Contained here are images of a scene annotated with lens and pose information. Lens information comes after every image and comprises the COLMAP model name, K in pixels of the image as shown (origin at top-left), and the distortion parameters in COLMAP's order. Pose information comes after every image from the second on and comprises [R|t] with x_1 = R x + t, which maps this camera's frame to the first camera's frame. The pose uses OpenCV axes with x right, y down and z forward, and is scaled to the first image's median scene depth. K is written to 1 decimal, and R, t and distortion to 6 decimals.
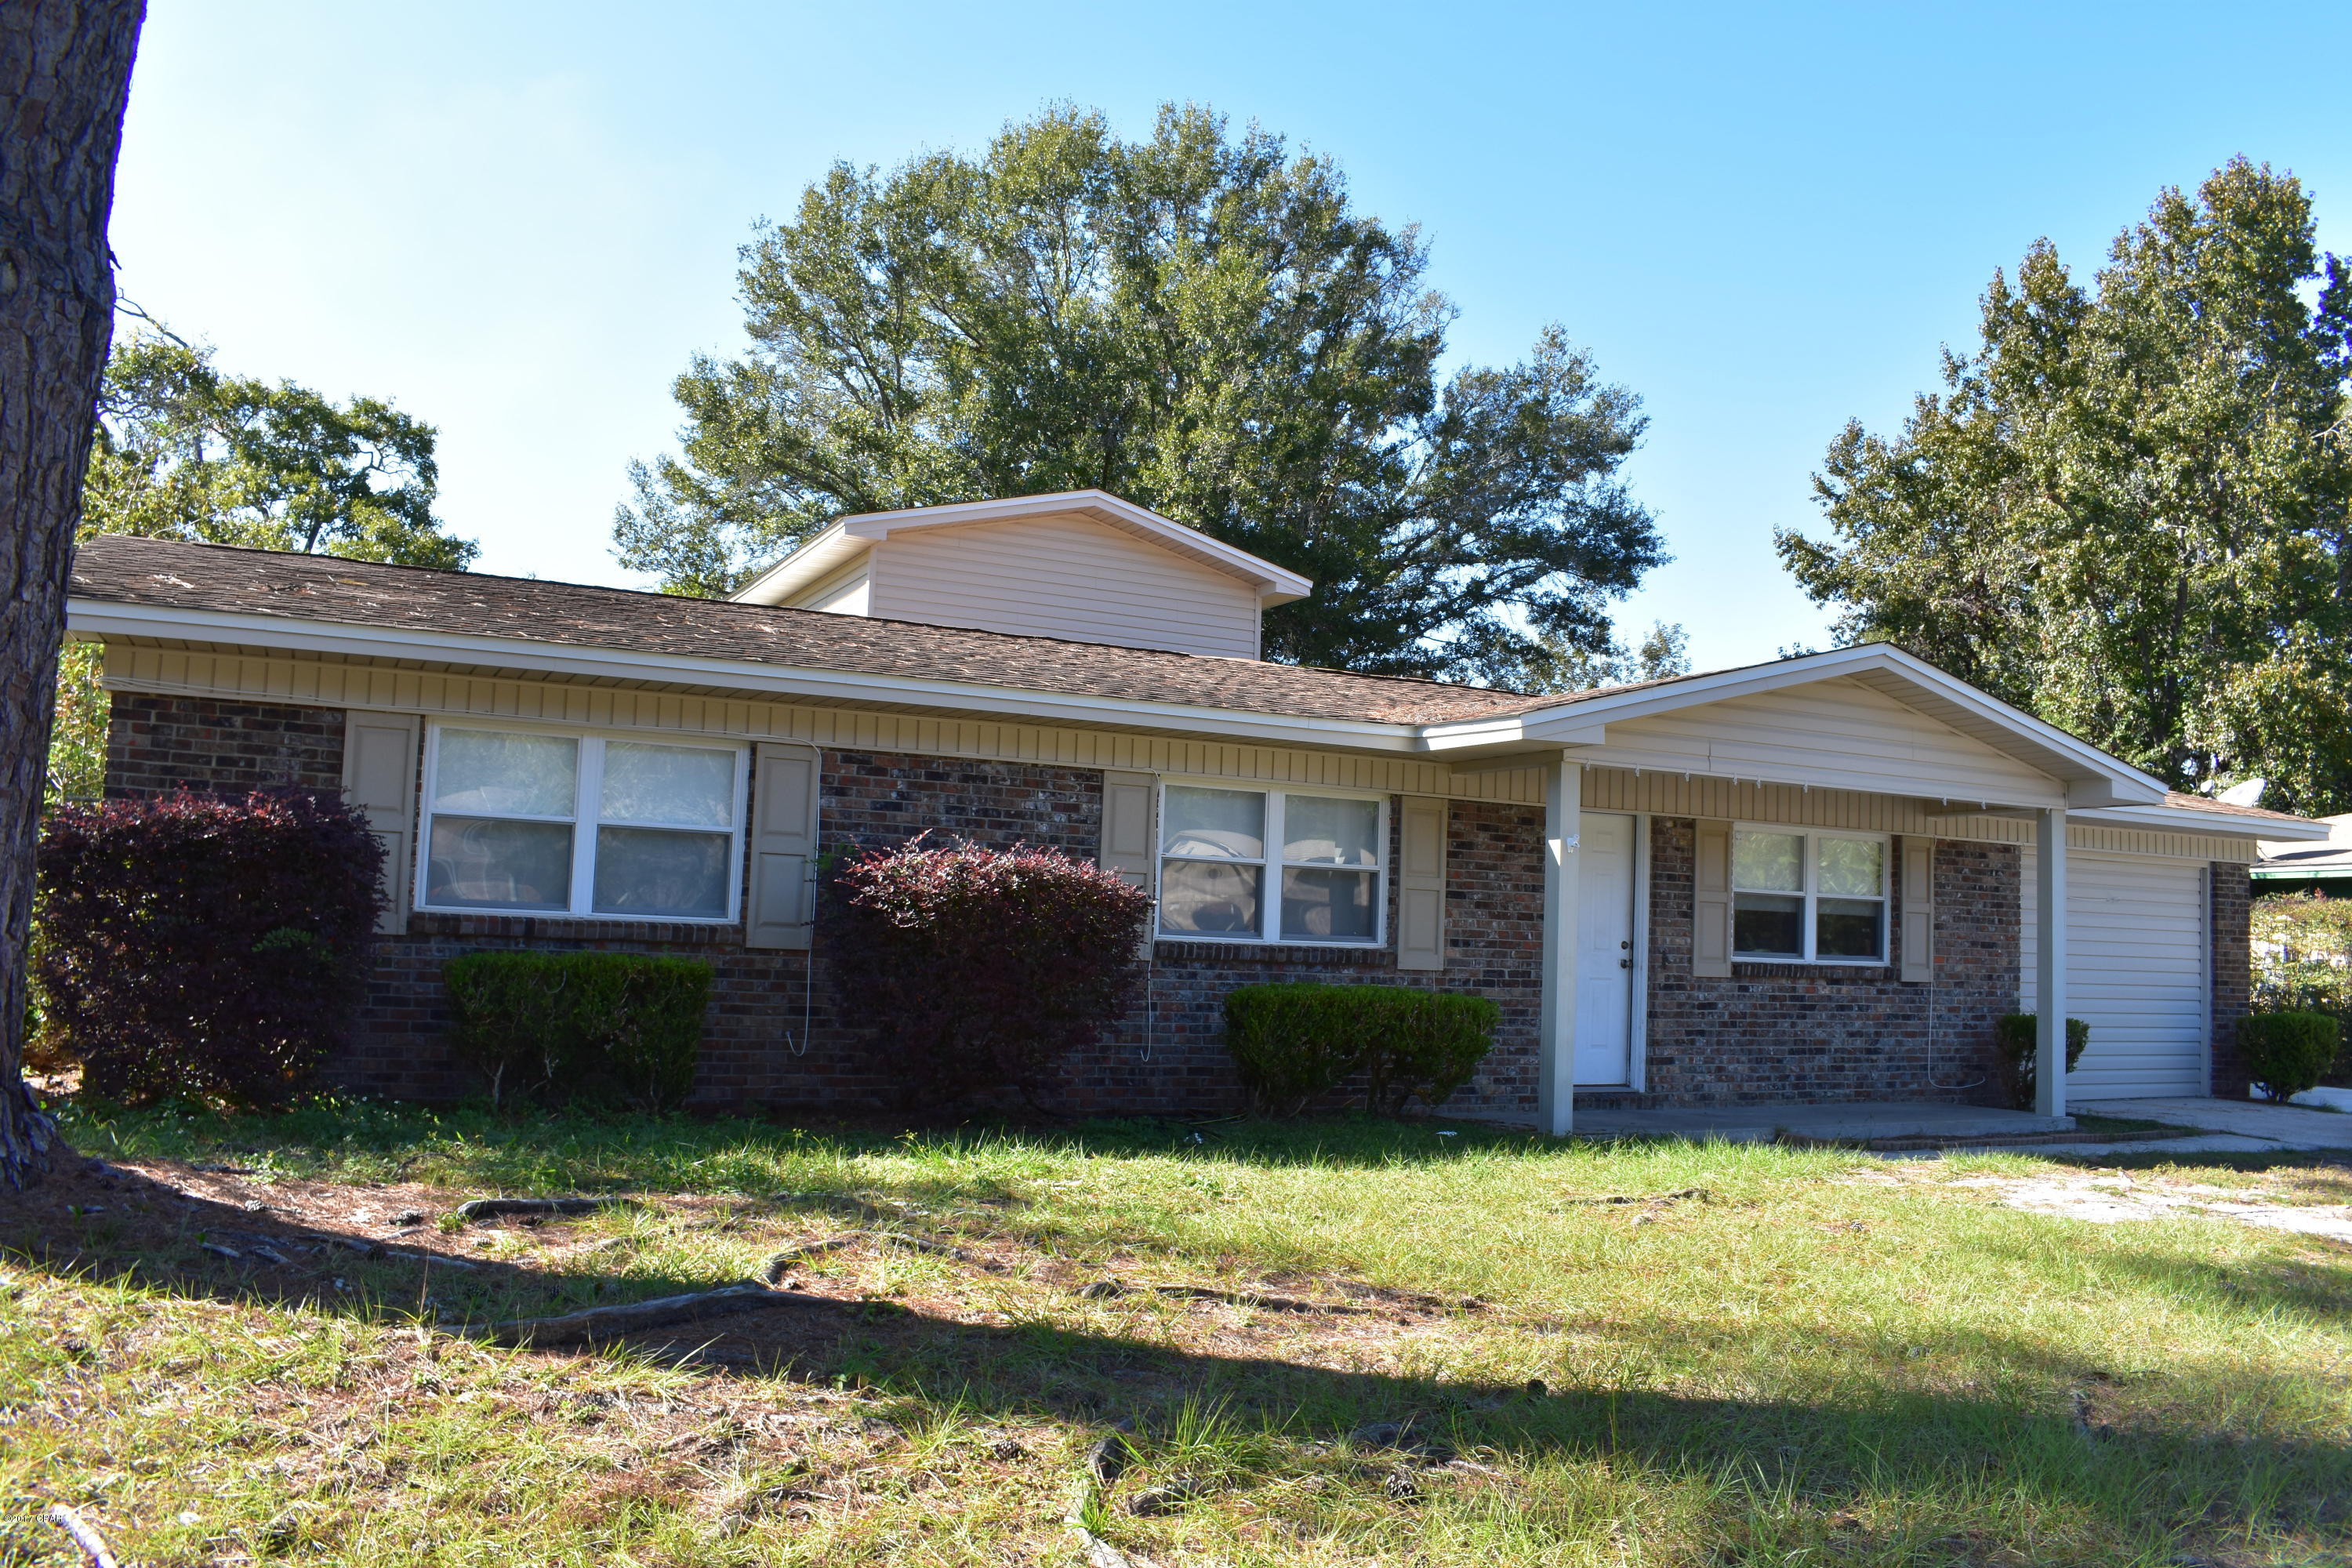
lens RADIAL K [[1836.8, 0, 1186.3], [0, 1836.8, 788.4], [0, 0, 1]] dist [-0.095718, 0.017168]
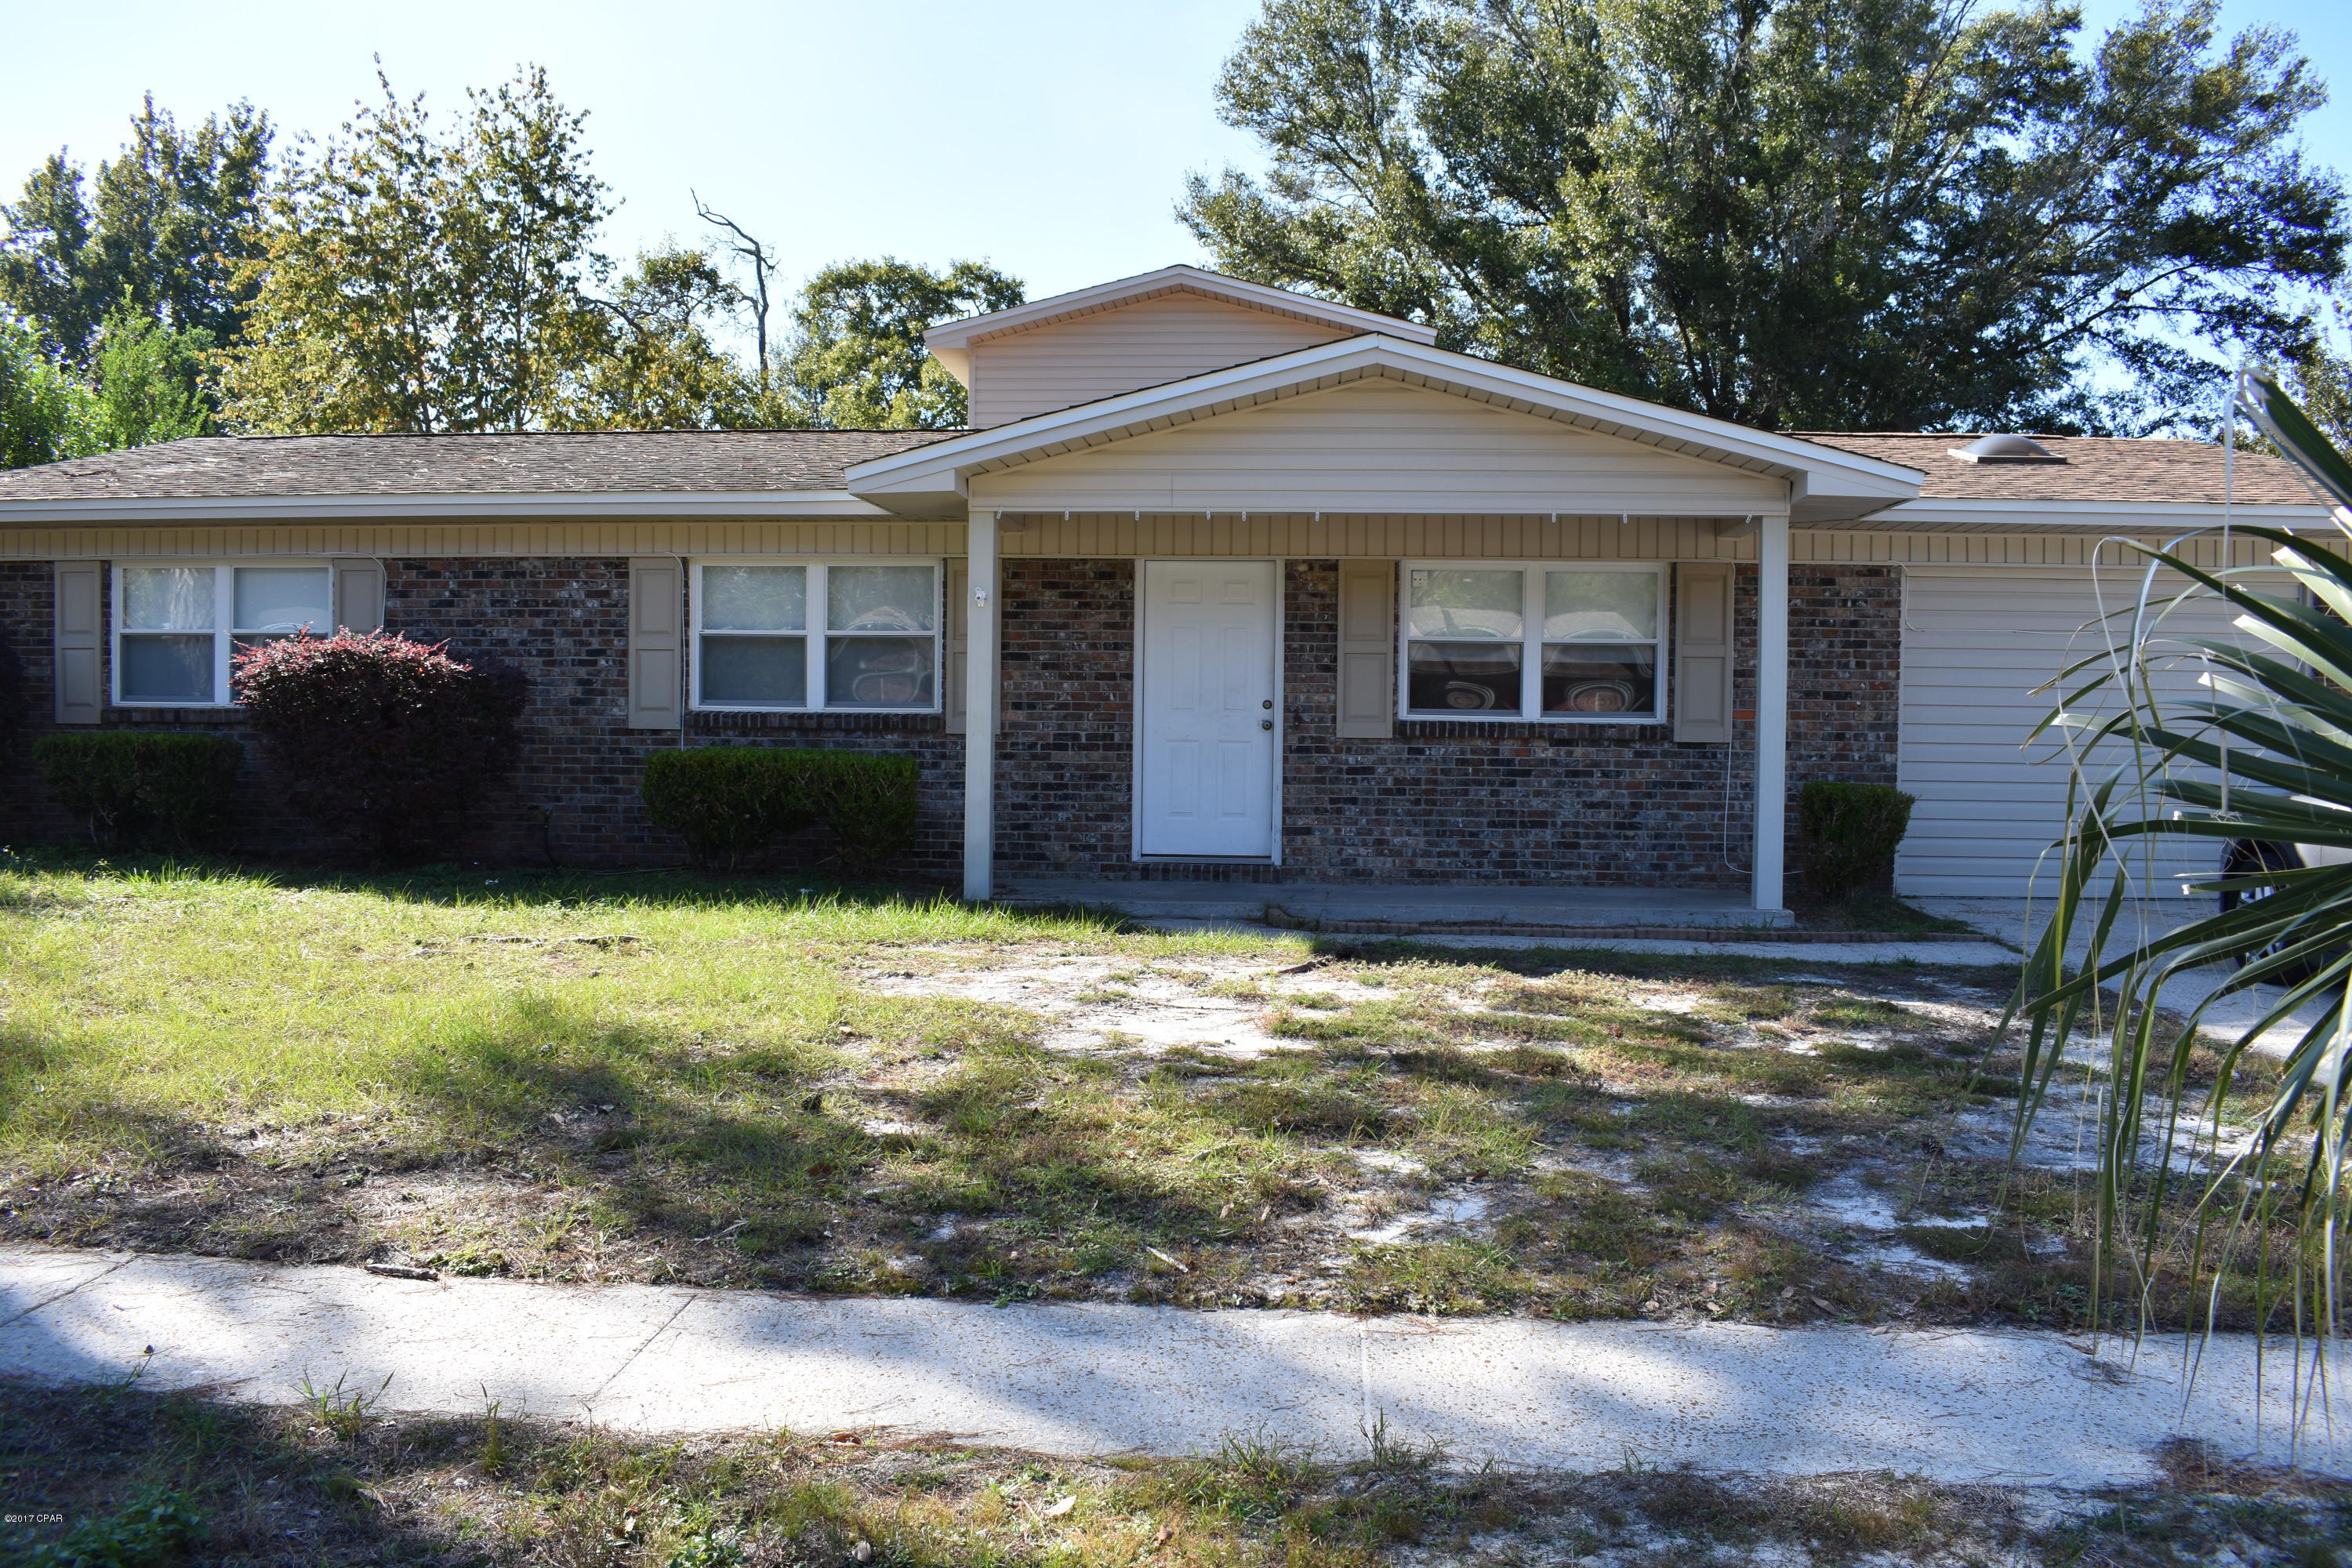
lens RADIAL K [[1836.8, 0, 1186.3], [0, 1836.8, 788.4], [0, 0, 1]] dist [-0.095718, 0.017168]
pose [[0.856361, -0.007051, -0.516329, 0.656824], [0.062065, 0.994063, 0.089363, 0.041796], [0.512634, -0.108573, 0.851715, 0.188973]]
